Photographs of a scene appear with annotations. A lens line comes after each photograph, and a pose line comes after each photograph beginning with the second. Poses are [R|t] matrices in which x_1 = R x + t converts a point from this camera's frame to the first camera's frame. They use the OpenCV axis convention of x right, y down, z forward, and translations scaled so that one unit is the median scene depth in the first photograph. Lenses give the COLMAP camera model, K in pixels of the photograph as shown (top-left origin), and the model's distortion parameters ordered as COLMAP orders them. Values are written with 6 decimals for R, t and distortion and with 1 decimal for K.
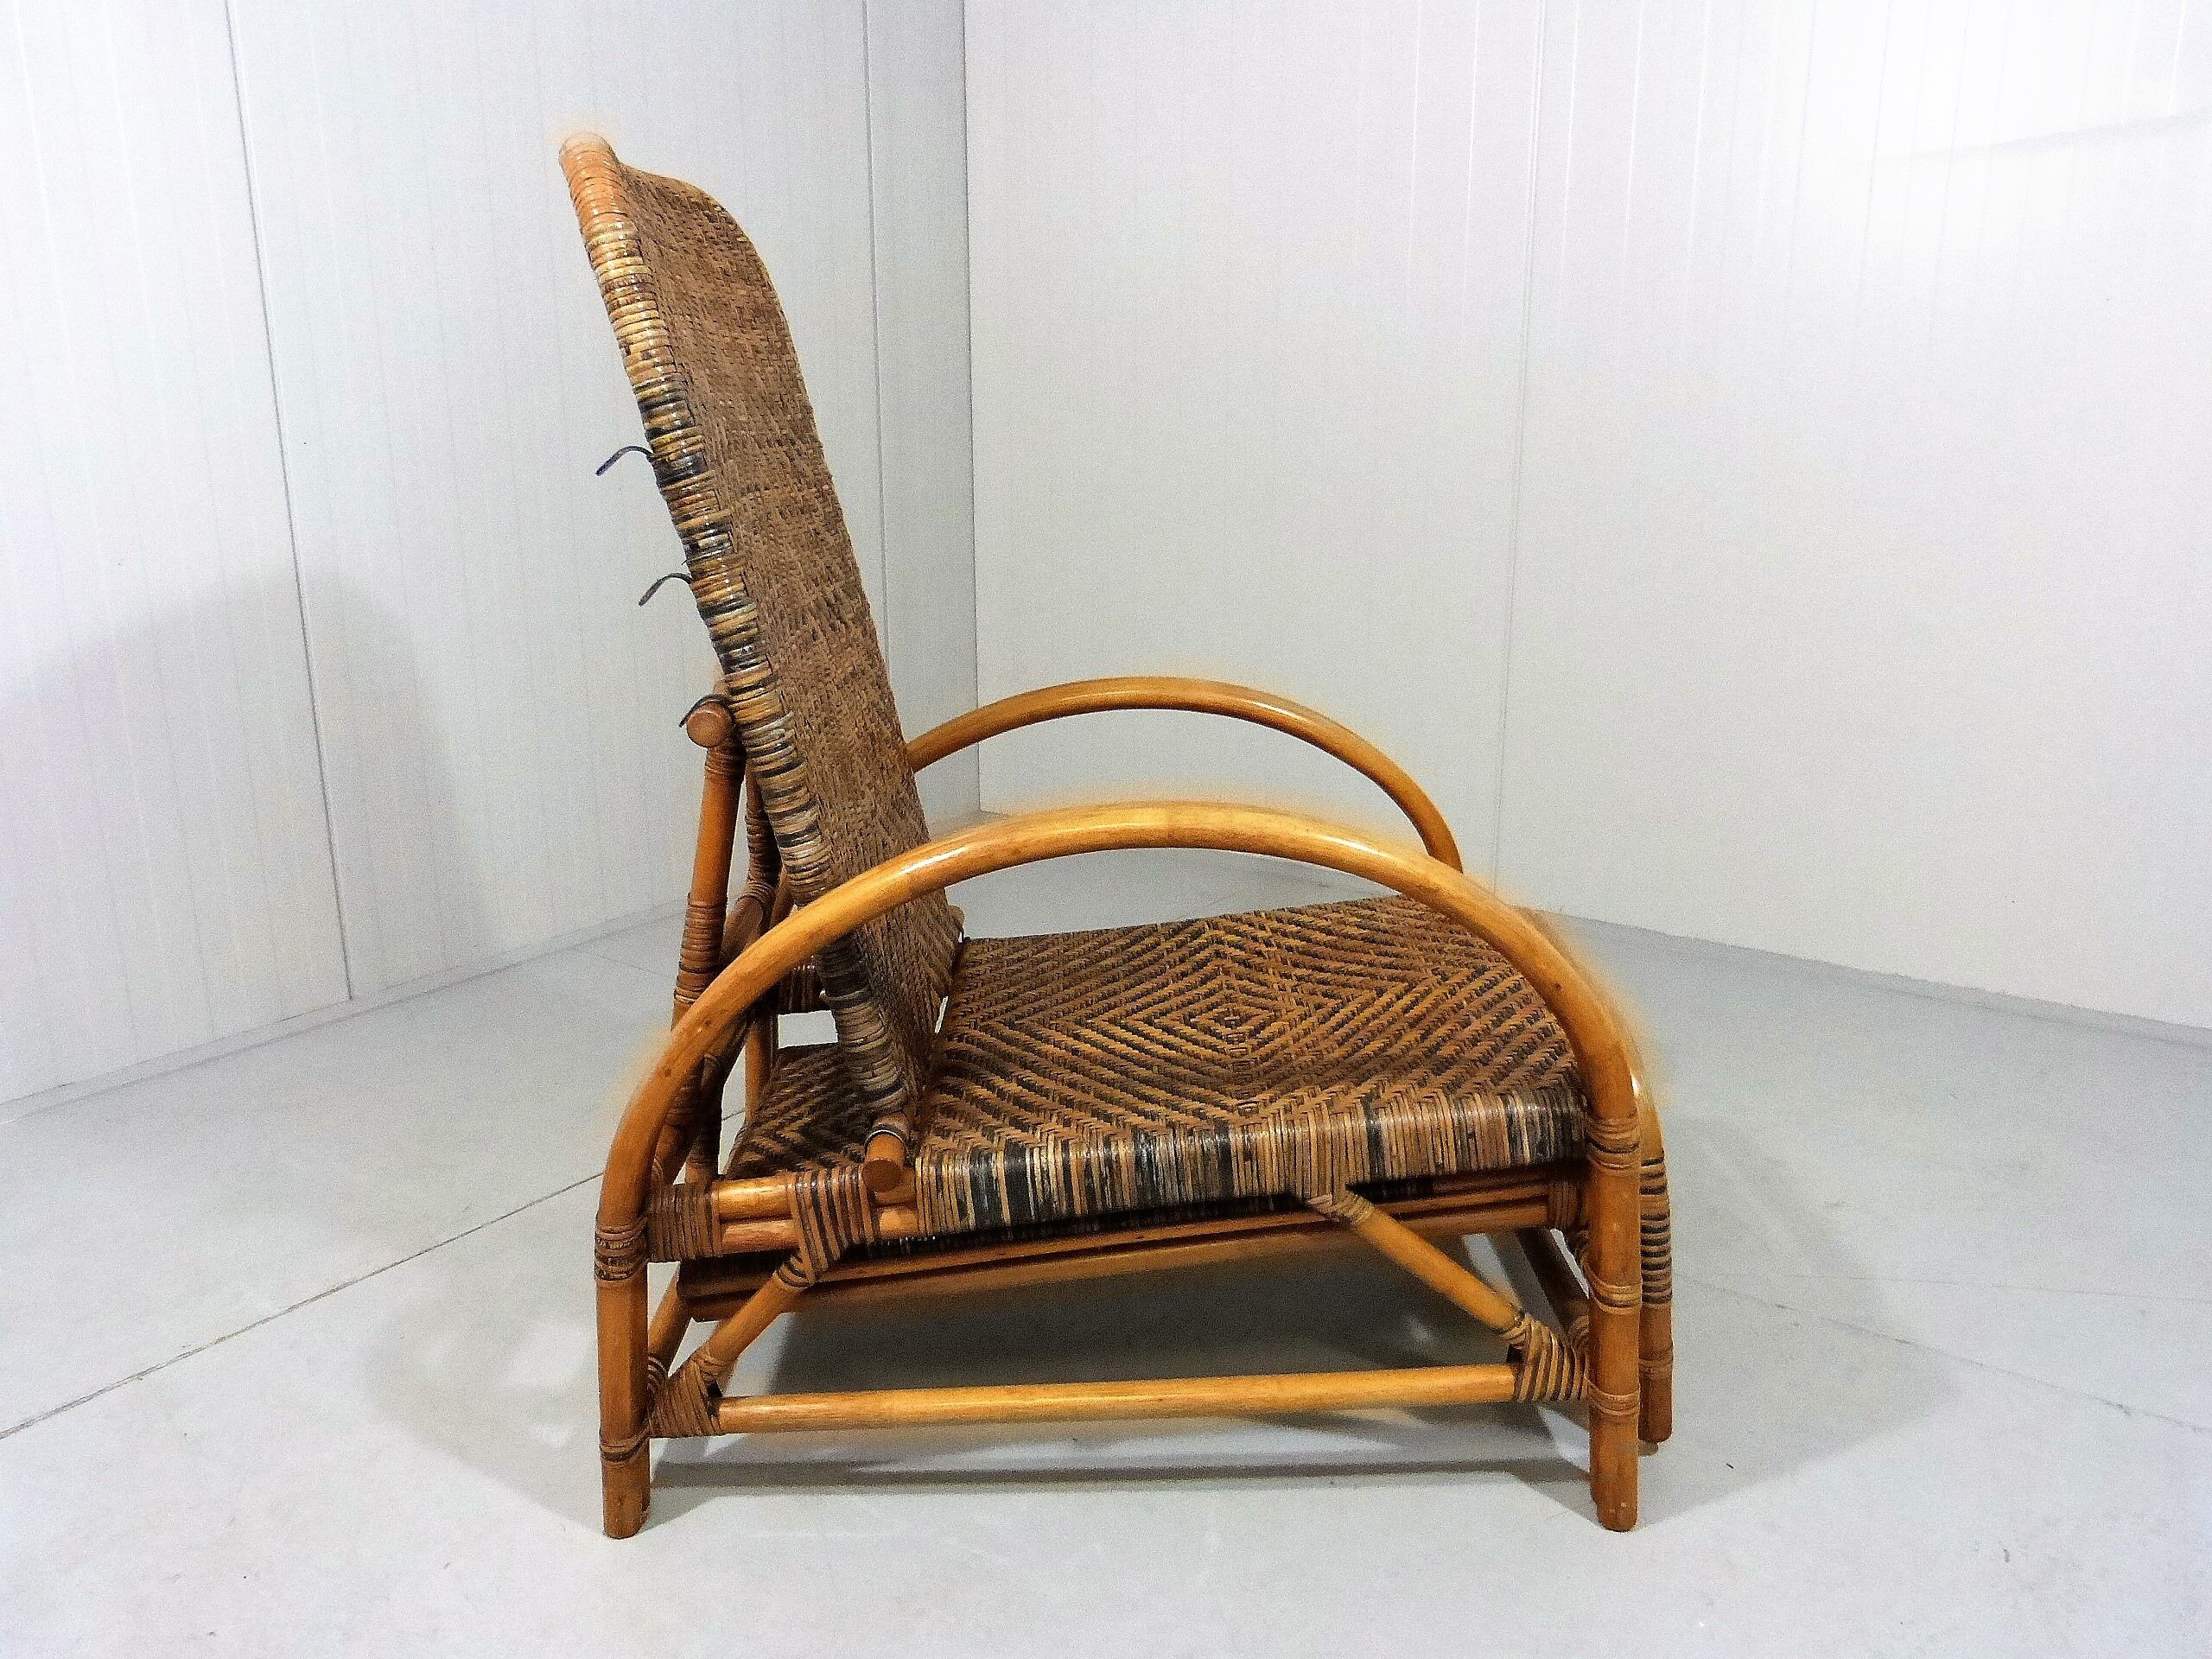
lens RADIAL K [[1658.8, 0, 1104.5], [0, 1658.8, 836.9], [0, 0, 1]] dist [-0.039466, 0.029297]
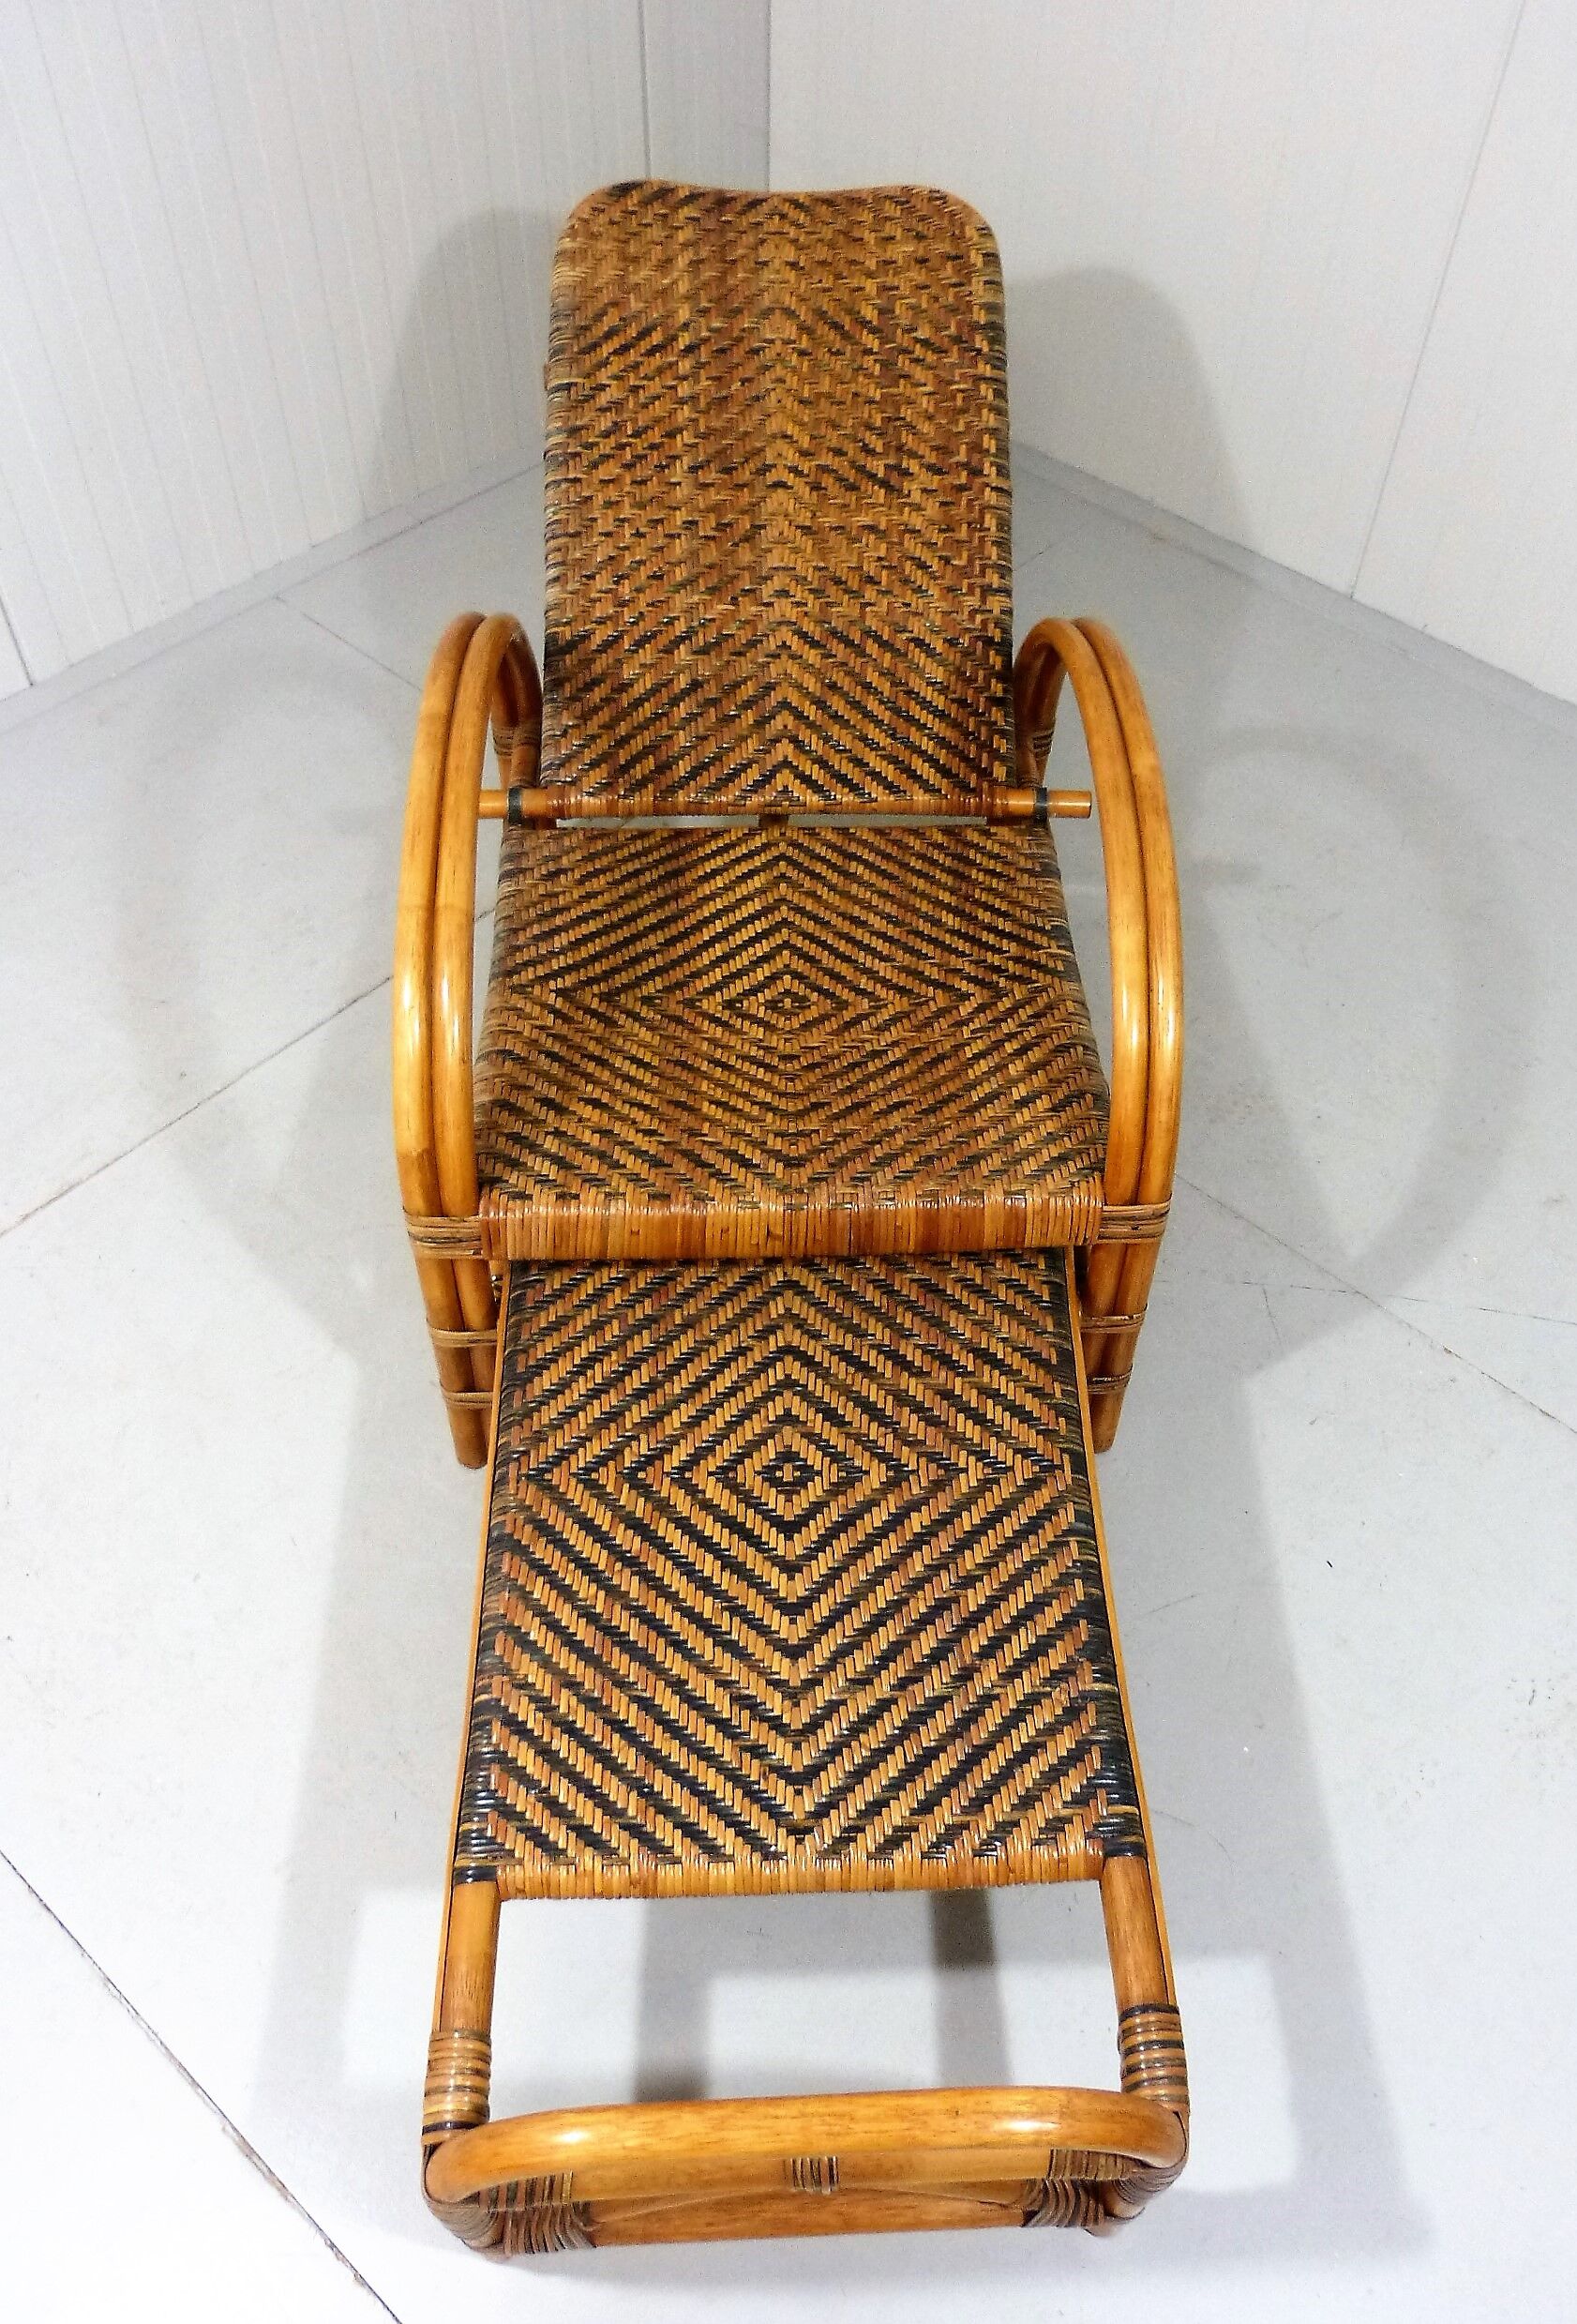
lens RADIAL K [[1793.4, 0, 872.6], [0, 1793.4, 1154.6], [0, 0, 1]] dist [-0.030934, 0.011927]
pose [[0.047520, 0.774081, -0.631300, 0.979249], [-0.297616, 0.614281, 0.730810, -0.754145], [0.953502, 0.153156, 0.259570, 0.915641]]
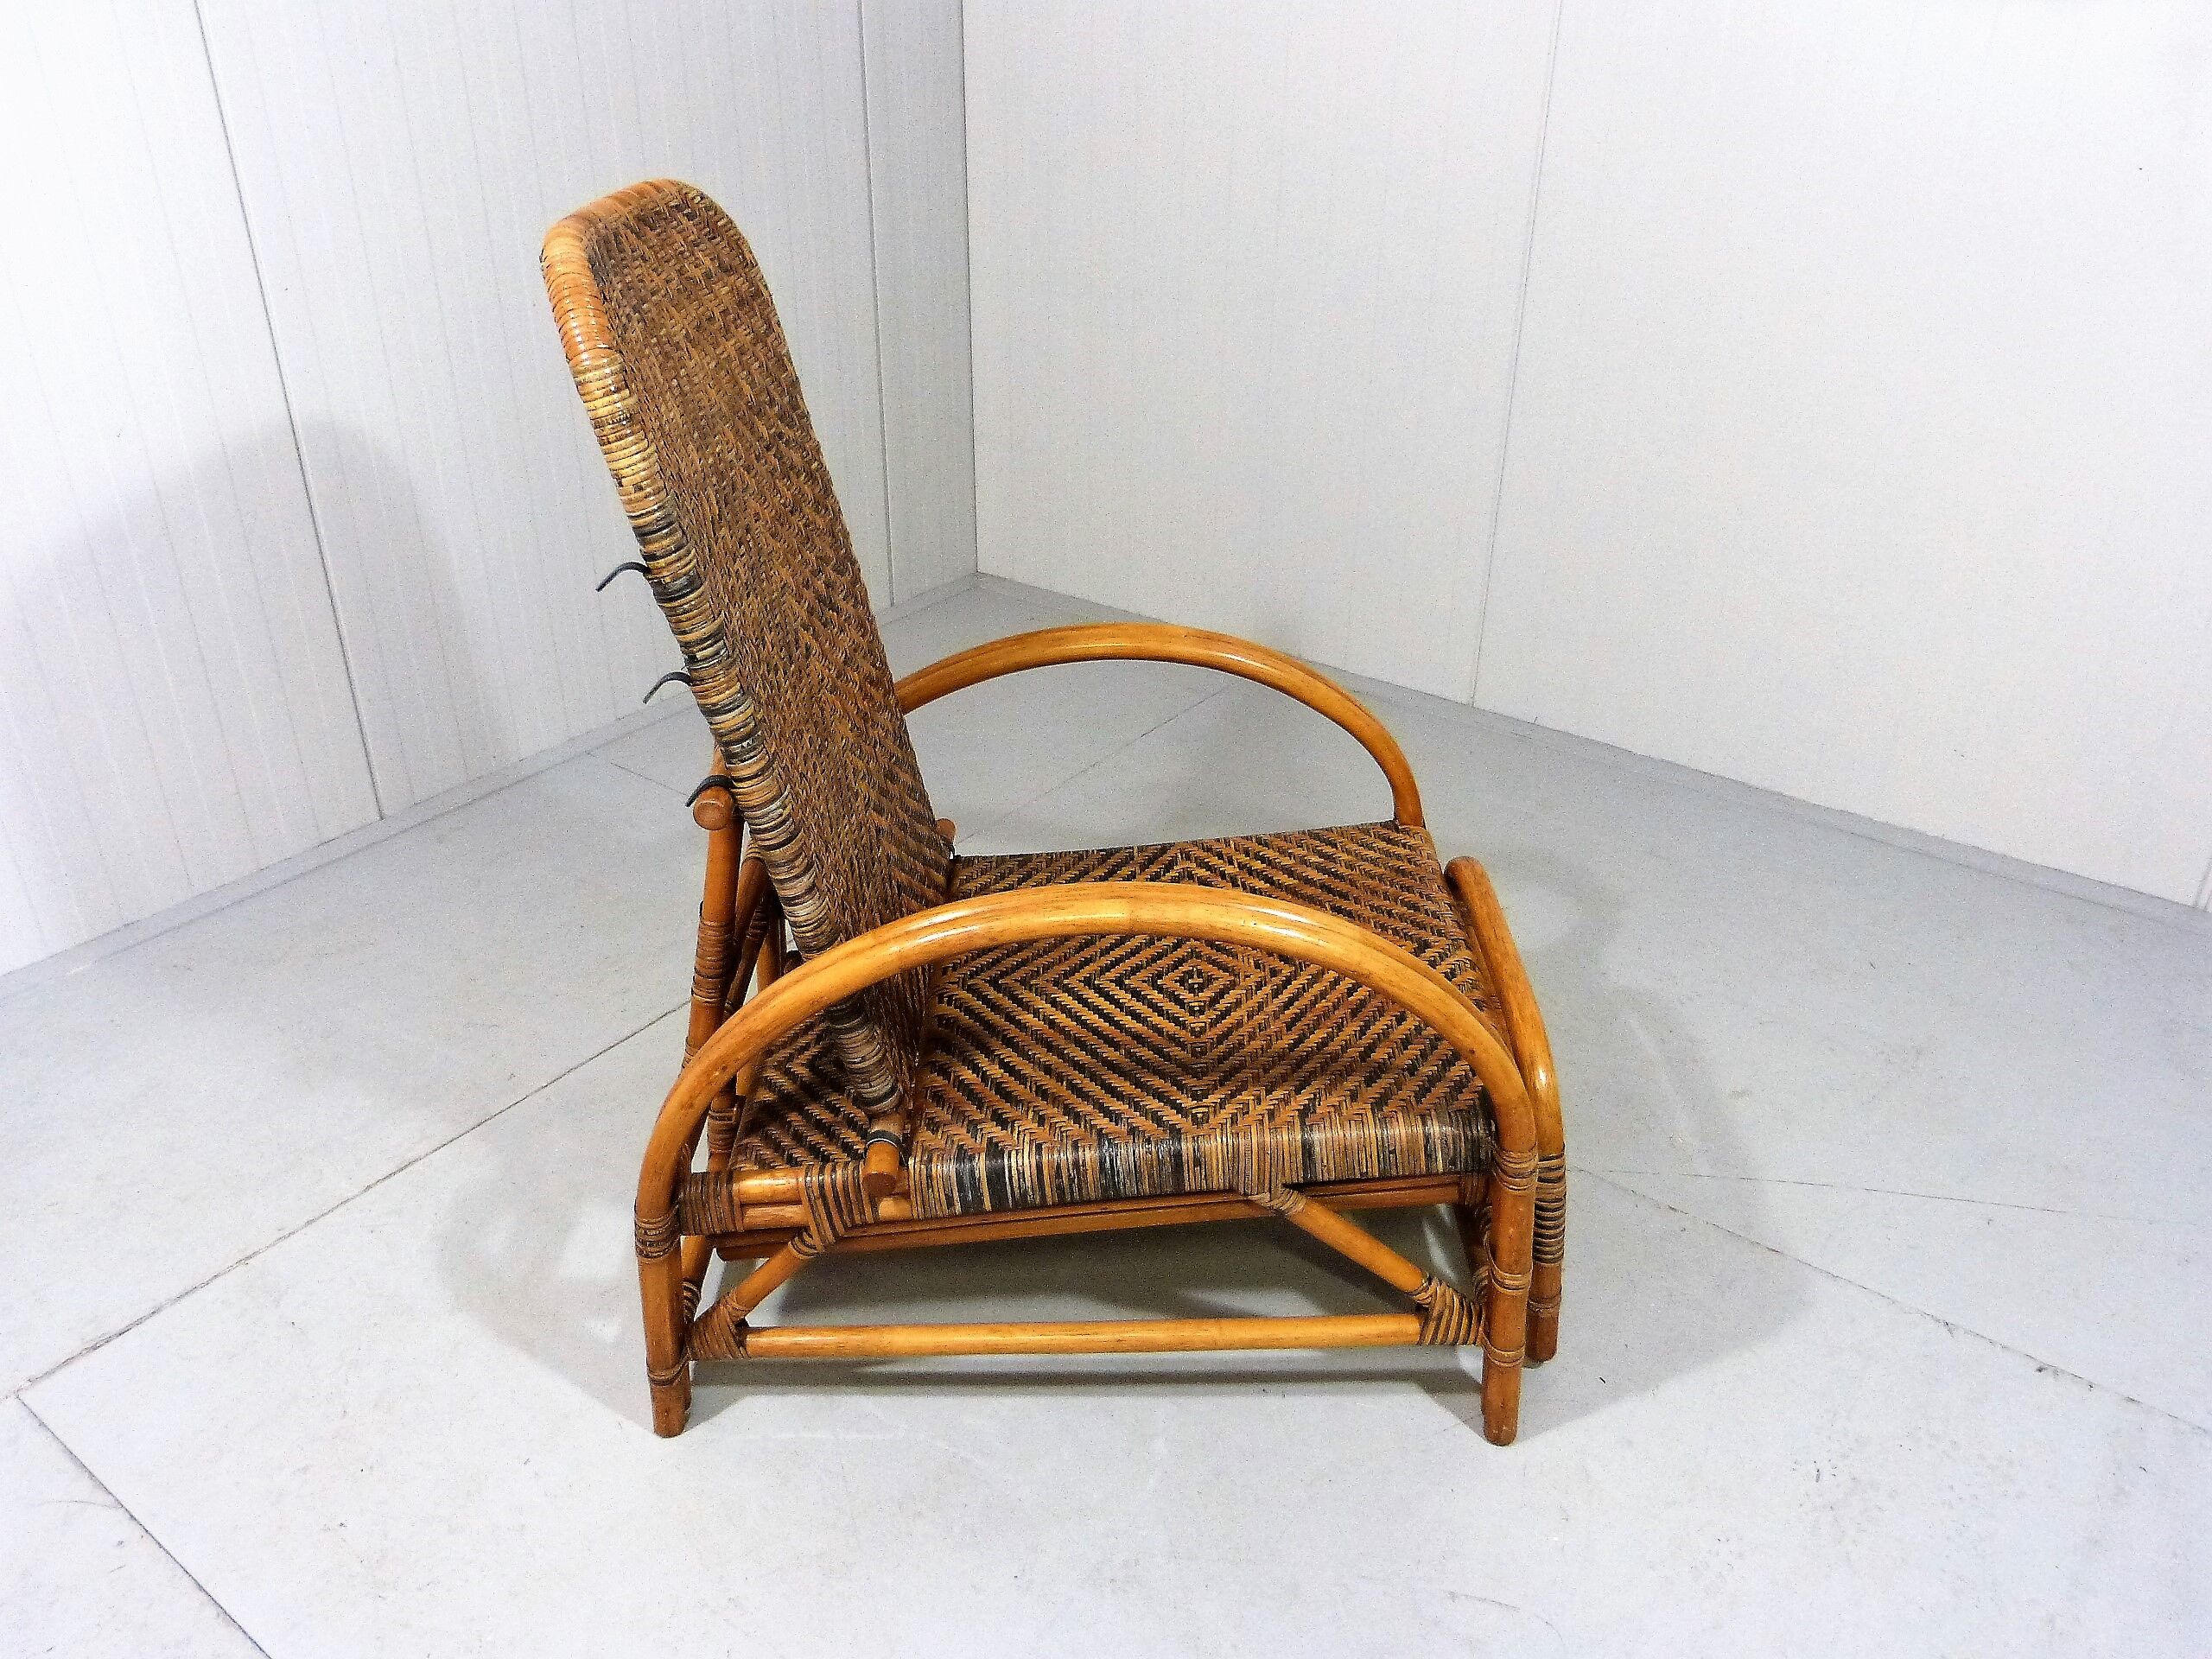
lens RADIAL K [[1658.8, 0, 1104.5], [0, 1658.8, 836.9], [0, 0, 1]] dist [-0.039466, 0.029297]
pose [[0.999872, 0.015772, -0.002681, 0.020861], [-0.014637, 0.969531, 0.244531, -0.296891], [0.006456, -0.244460, 0.969638, -0.058332]]
